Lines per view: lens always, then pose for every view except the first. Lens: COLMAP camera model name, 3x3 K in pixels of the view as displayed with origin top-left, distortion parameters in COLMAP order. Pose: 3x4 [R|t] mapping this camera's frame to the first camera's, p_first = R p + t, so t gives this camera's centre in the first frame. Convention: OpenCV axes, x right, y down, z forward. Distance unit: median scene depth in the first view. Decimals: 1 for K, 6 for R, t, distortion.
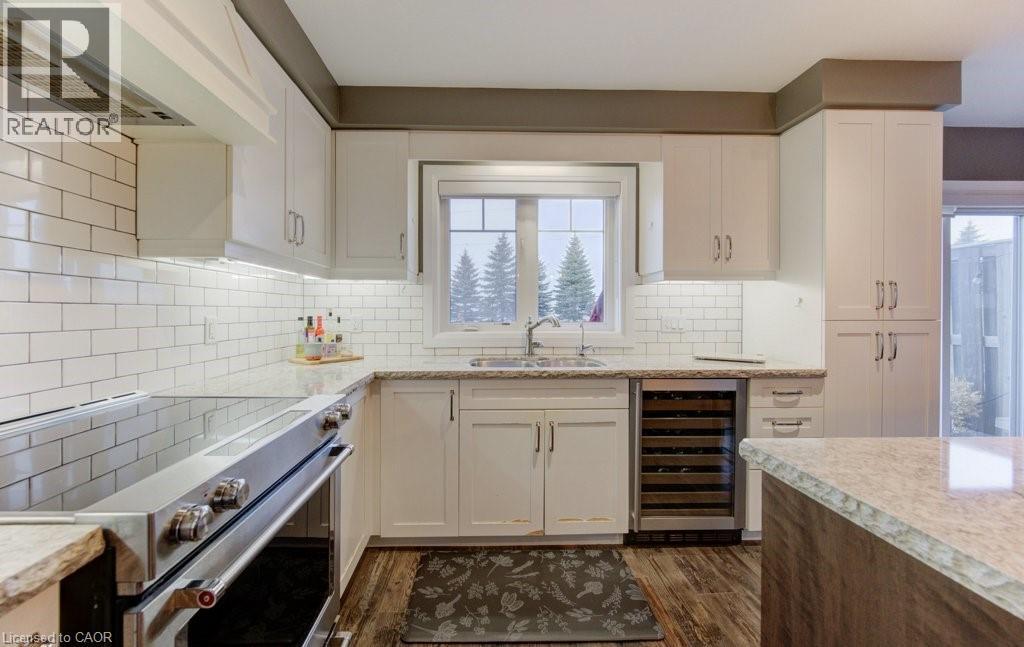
lens RADIAL K [[381.9, 0, 483.7], [0, 381.9, 312.2], [0, 0, 1]] dist [-0.003904, 0.000173]
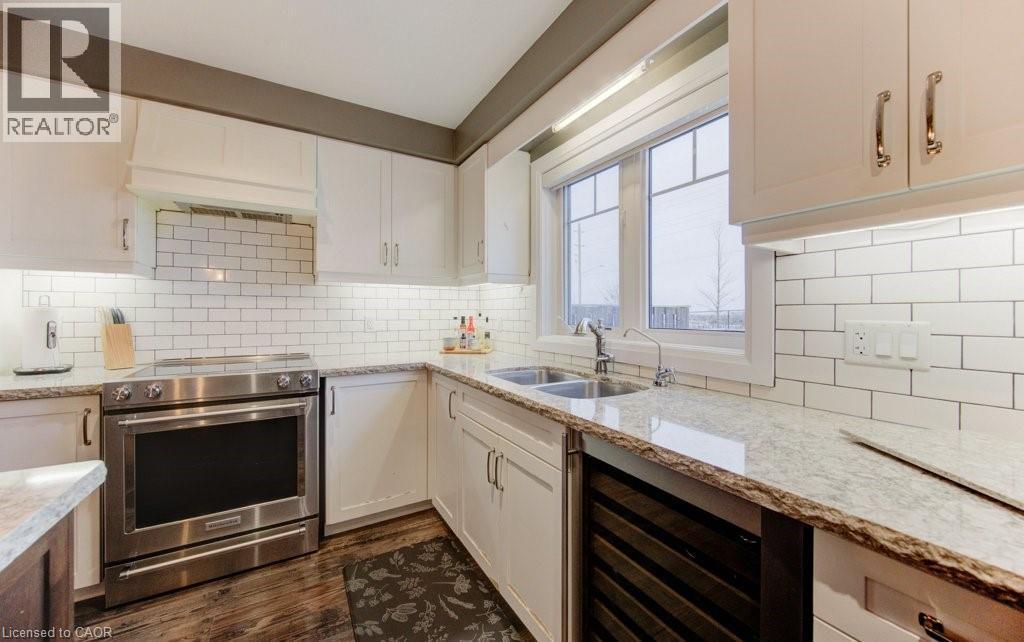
lens RADIAL K [[375.3, 0, 518.2], [0, 375.3, 312.2], [0, 0, 1]] dist [-0.004165, -0.001636]
pose [[0.499129, -0.000047, -0.866527, 0.841688], [-0.001004, 0.999999, -0.000632, -0.002484], [0.866527, 0.001186, 0.499129, 0.626672]]
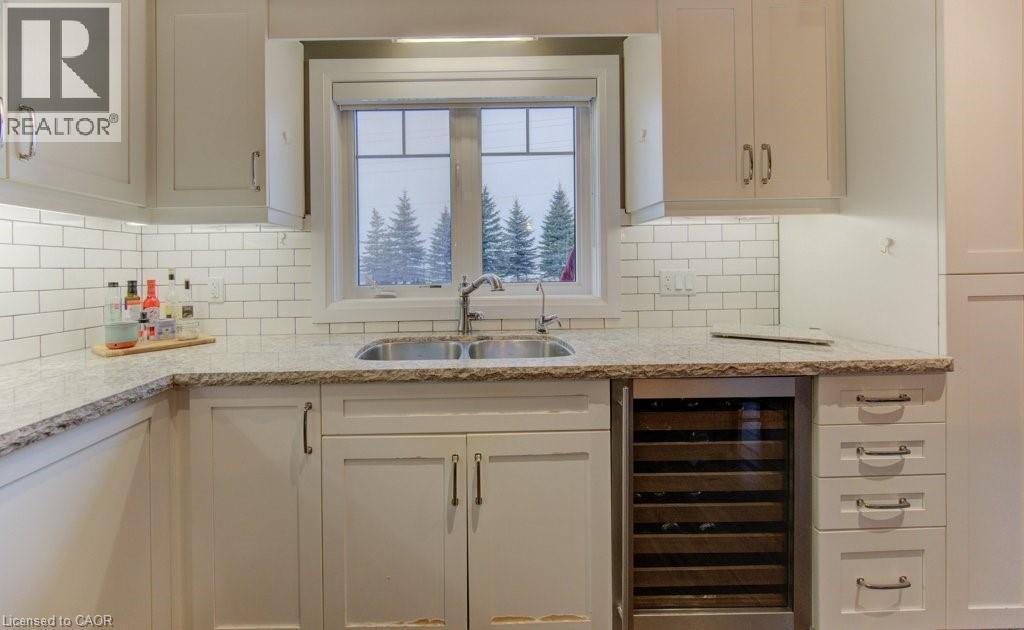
lens RADIAL K [[383.3, 0, 461.7], [0, 383.3, 273.0], [0, 0, 1]] dist [-0.006520, -0.000062]
pose [[0.999575, -0.016315, -0.024158, 0.166690], [0.016445, 0.999851, 0.005218, 0.004297], [0.024069, -0.005613, 0.999695, 0.399540]]
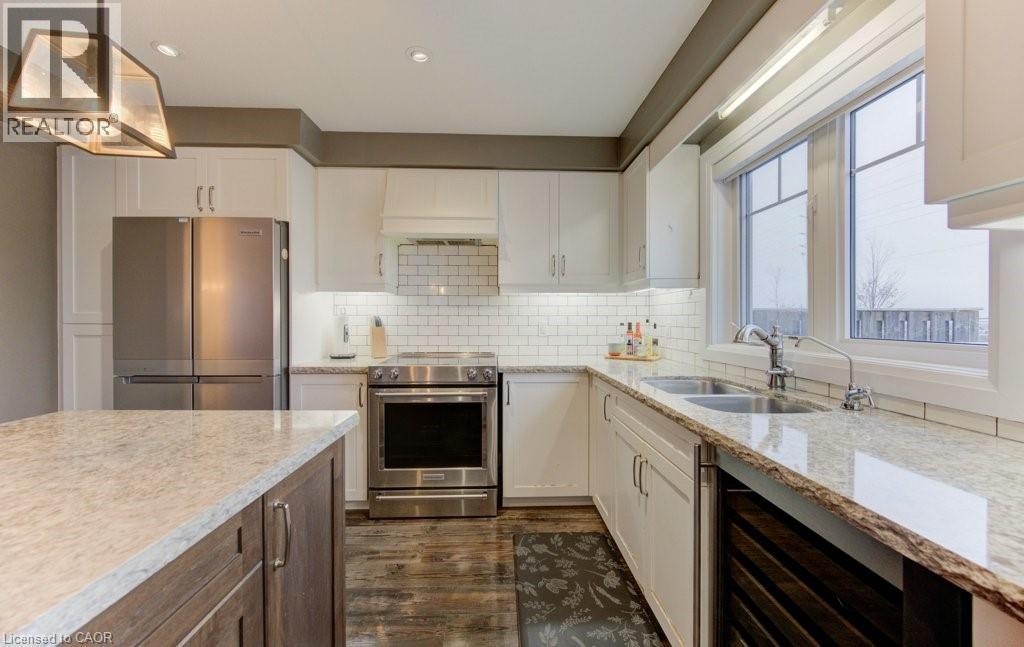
lens RADIAL K [[381.9, 0, 516.1], [0, 381.9, 320.1], [0, 0, 1]] dist [-0.003904, 0.000173]
pose [[0.025979, 0.004499, -0.999652, 0.933181], [0.000352, 0.999990, 0.004509, -0.002820], [0.999662, -0.000469, 0.025977, 0.691551]]
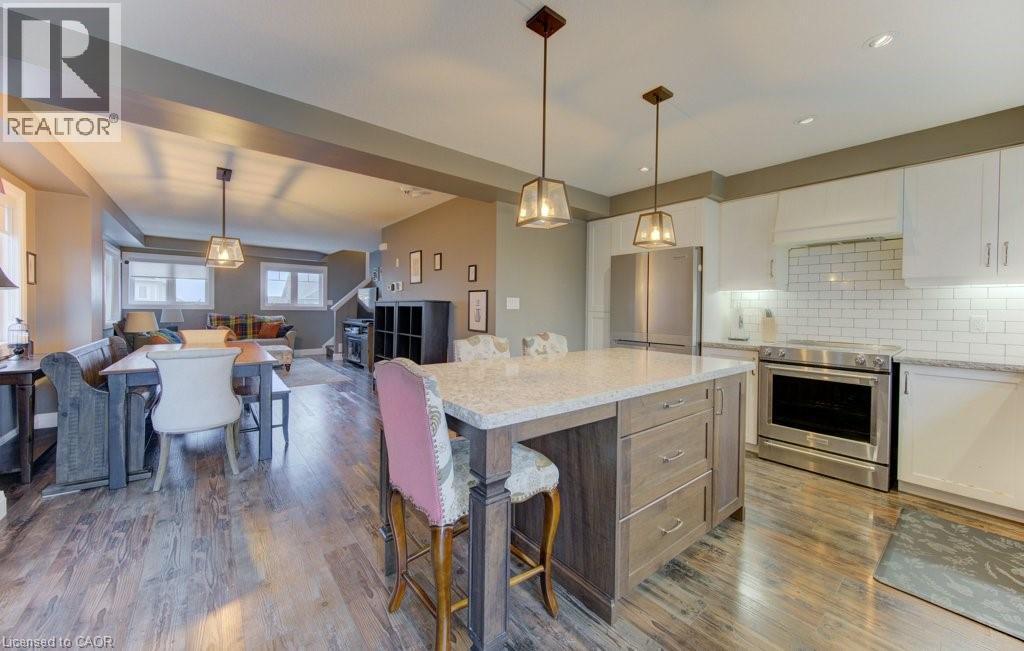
lens RADIAL K [[381.9, 0, 507.7], [0, 381.9, 312.2], [0, 0, 1]] dist [-0.003904, 0.000173]
pose [[-0.797583, 0.000333, -0.603209, 1.565759], [-0.008561, 0.999893, 0.011871, -0.006214], [0.603149, 0.014632, -0.797494, 0.906066]]
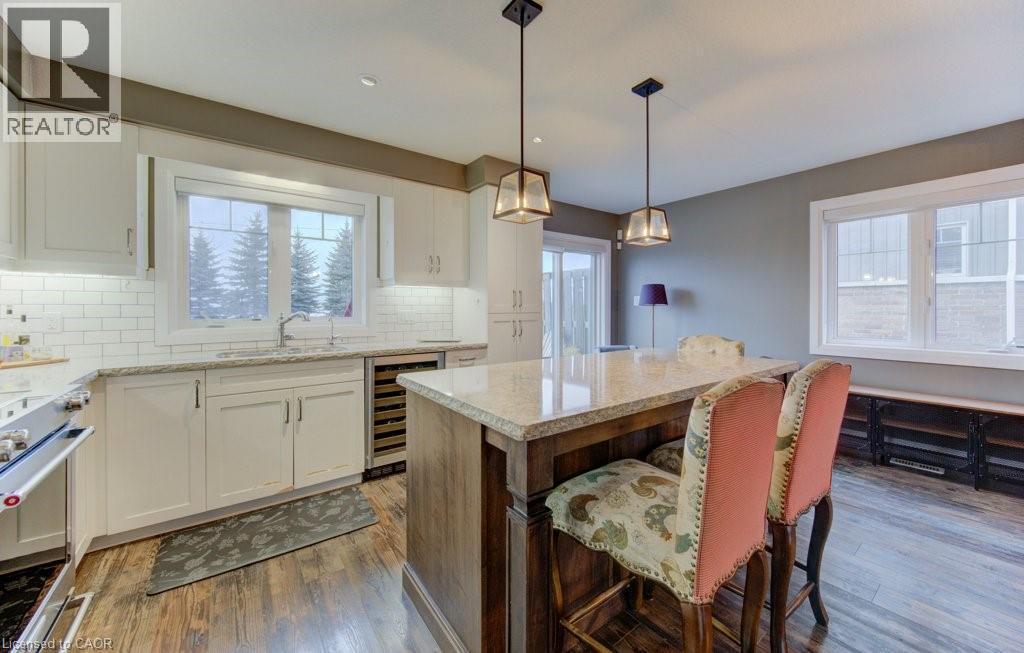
lens RADIAL K [[389.3, 0, 513.8], [0, 389.3, 309.9], [0, 0, 1]] dist [-0.007327, -0.000465]
pose [[0.805707, -0.003900, 0.592301, -0.008011], [0.001379, 0.999988, 0.004709, -0.001683], [-0.592312, -0.002977, 0.805703, -0.420072]]
